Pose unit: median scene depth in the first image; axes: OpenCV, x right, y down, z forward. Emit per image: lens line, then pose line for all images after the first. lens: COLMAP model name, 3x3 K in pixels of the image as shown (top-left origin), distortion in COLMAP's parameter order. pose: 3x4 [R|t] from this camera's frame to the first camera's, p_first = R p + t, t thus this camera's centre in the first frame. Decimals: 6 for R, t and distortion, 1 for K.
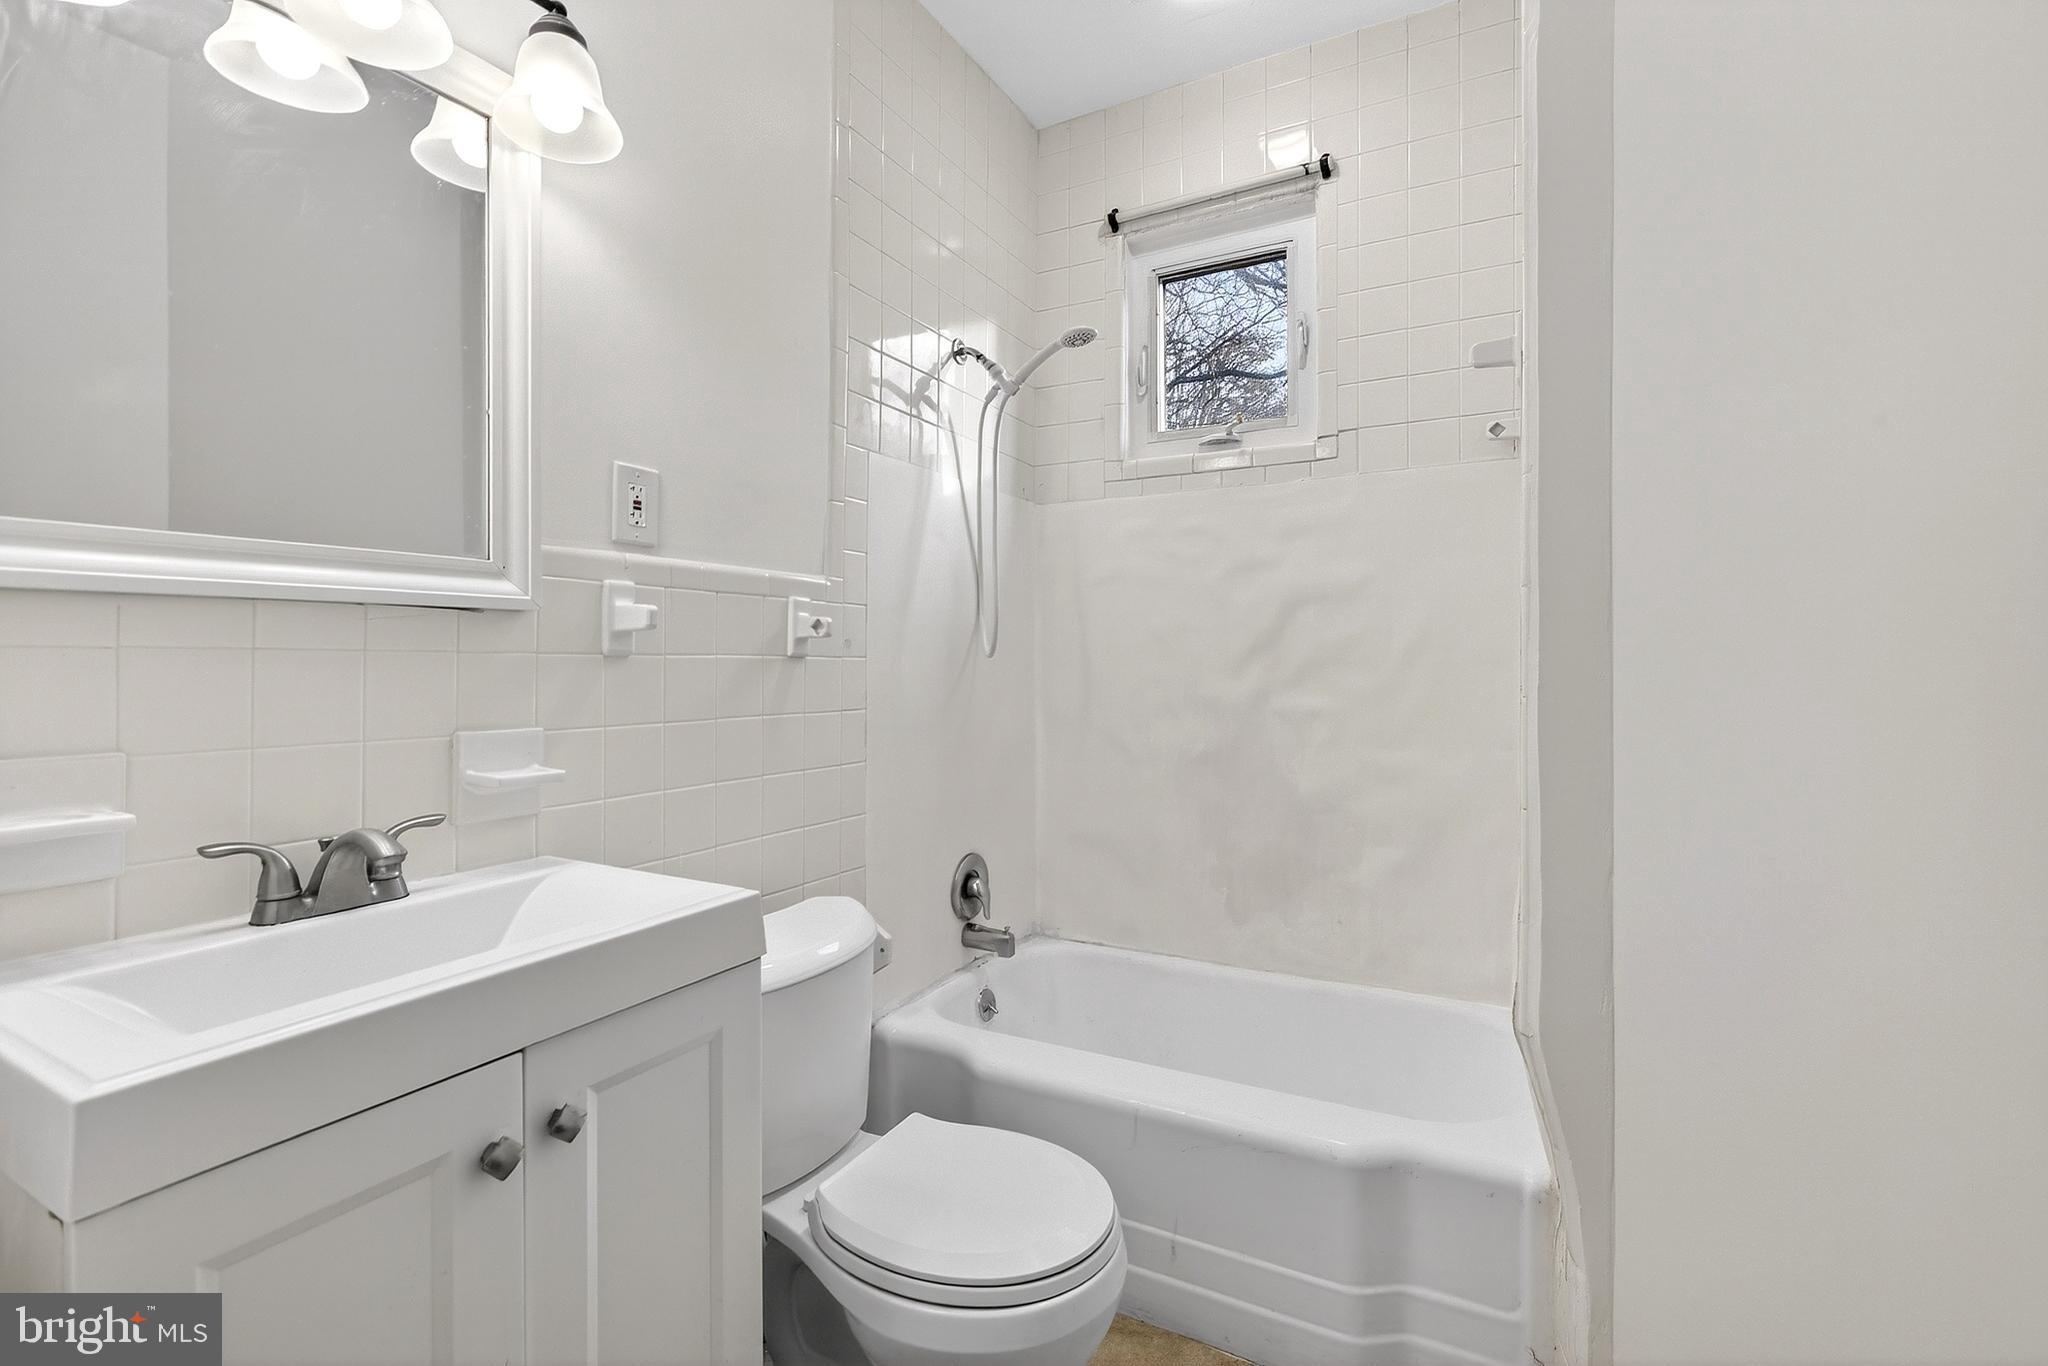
lens RADIAL K [[915.9, 0, 1023.1], [0, 915.9, 664.6], [0, 0, 1]] dist [-0.005863, 0.000689]
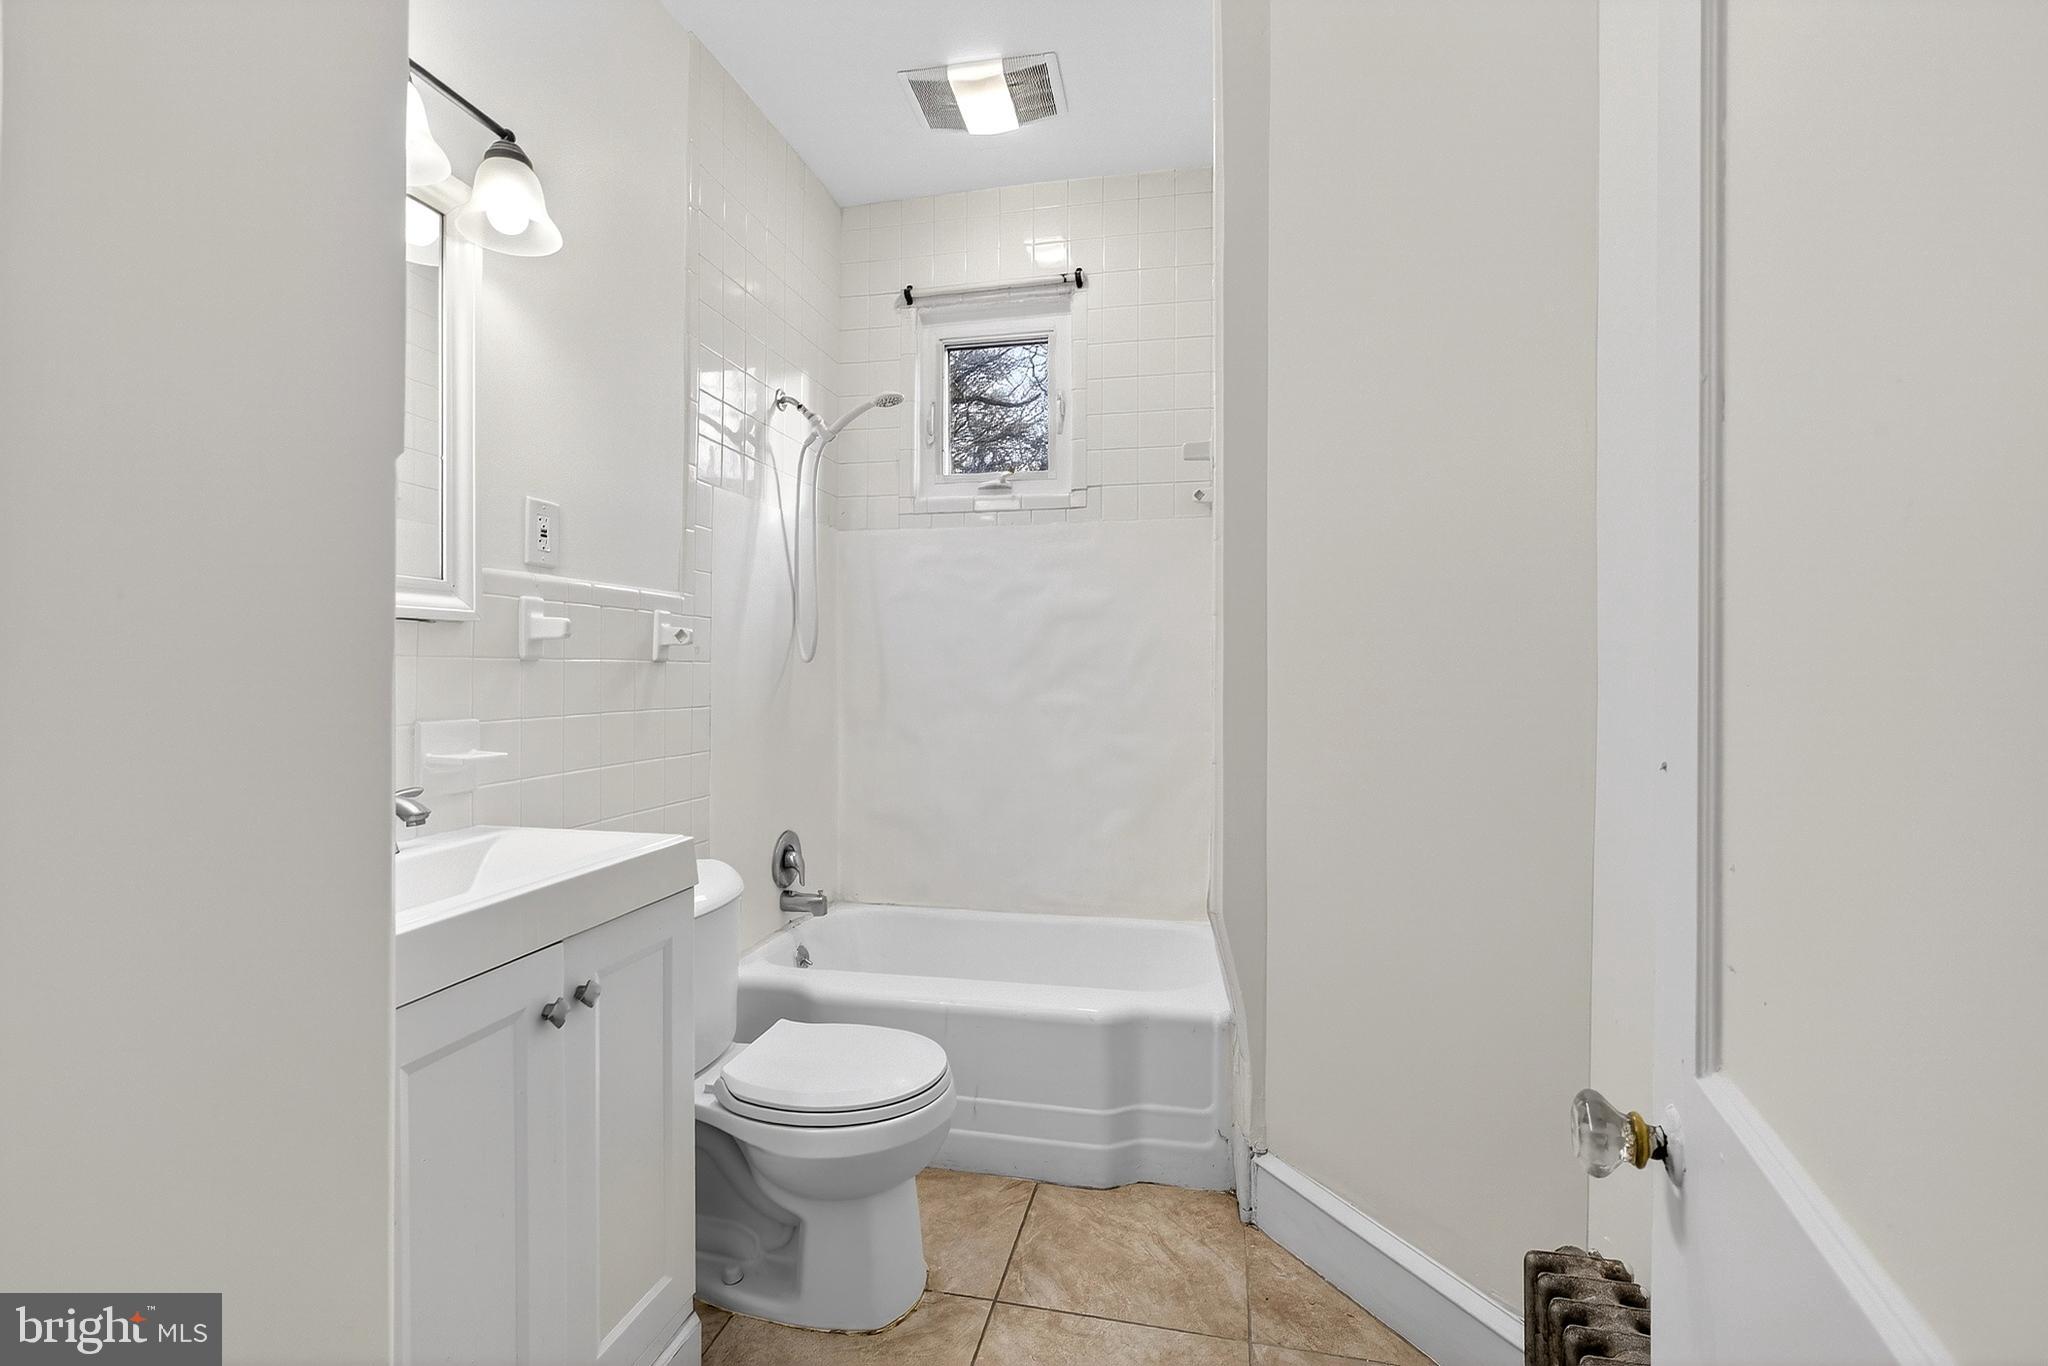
lens RADIAL K [[915.9, 0, 1004.4], [0, 915.9, 680.2], [0, 0, 1]] dist [-0.005863, 0.000689]
pose [[0.965145, -0.001397, 0.261711, -0.130300], [-0.001420, 0.999943, 0.010574, 0.003212], [-0.261711, -0.010577, 0.965088, -0.263915]]
